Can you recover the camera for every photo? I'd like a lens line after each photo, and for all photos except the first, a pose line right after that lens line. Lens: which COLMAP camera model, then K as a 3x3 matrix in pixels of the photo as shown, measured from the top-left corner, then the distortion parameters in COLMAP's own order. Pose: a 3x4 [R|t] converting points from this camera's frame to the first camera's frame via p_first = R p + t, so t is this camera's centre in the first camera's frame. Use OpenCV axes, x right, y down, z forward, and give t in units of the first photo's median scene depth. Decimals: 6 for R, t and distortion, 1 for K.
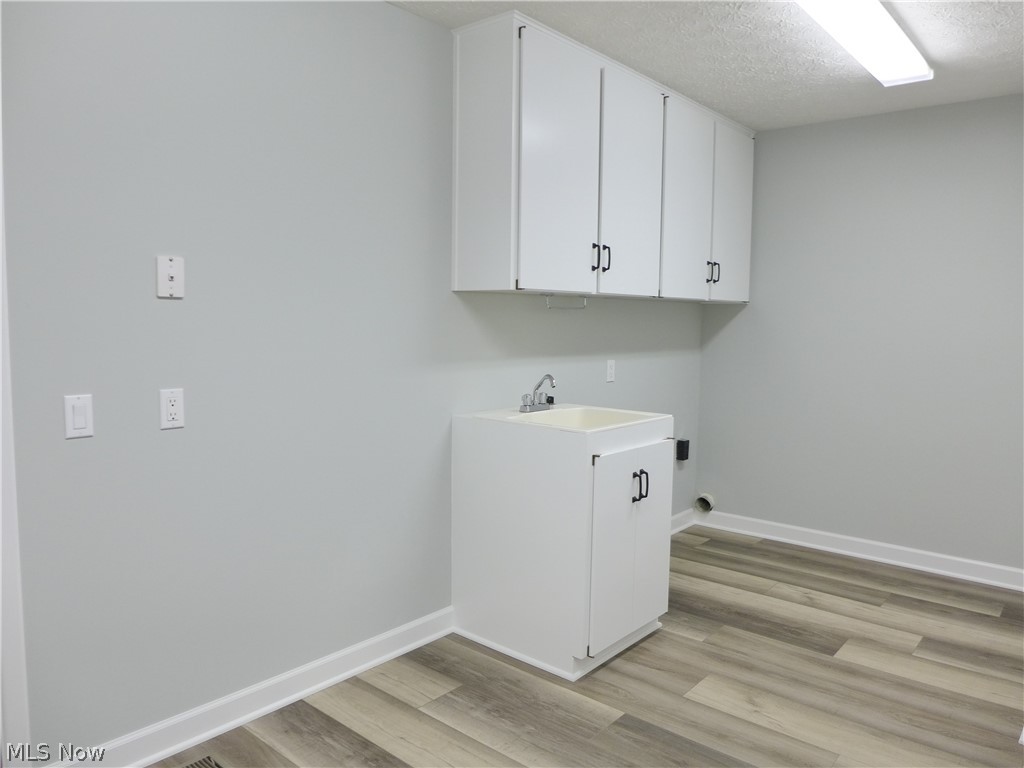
lens RADIAL K [[732.9, 0, 514.5], [0, 732.9, 376.3], [0, 0, 1]] dist [-0.054086, 0.005522]
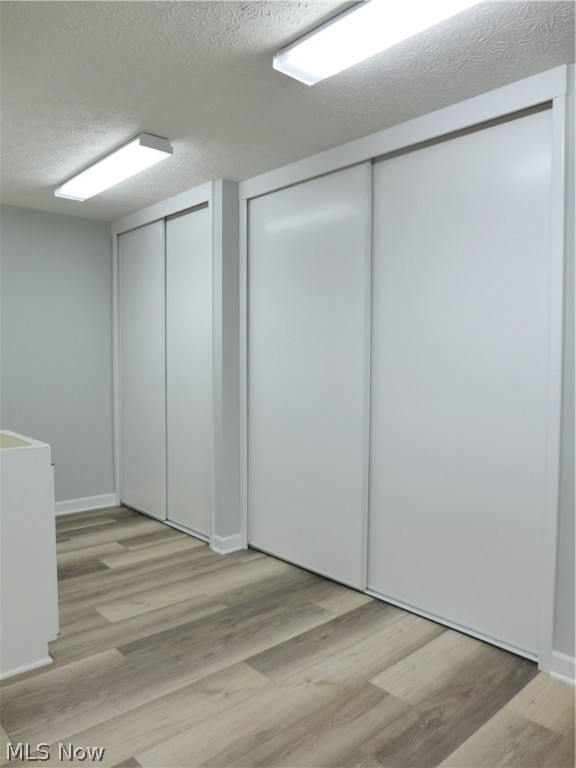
lens RADIAL K [[549.7, 0, 290.1], [0, 549.7, 388.6], [0, 0, 1]] dist [-0.054086, 0.005522]
pose [[0.109158, -0.064934, 0.991901, -0.723658], [0.070683, 0.995845, 0.057414, -0.040378], [-0.991508, 0.063843, 0.113294, 0.510969]]
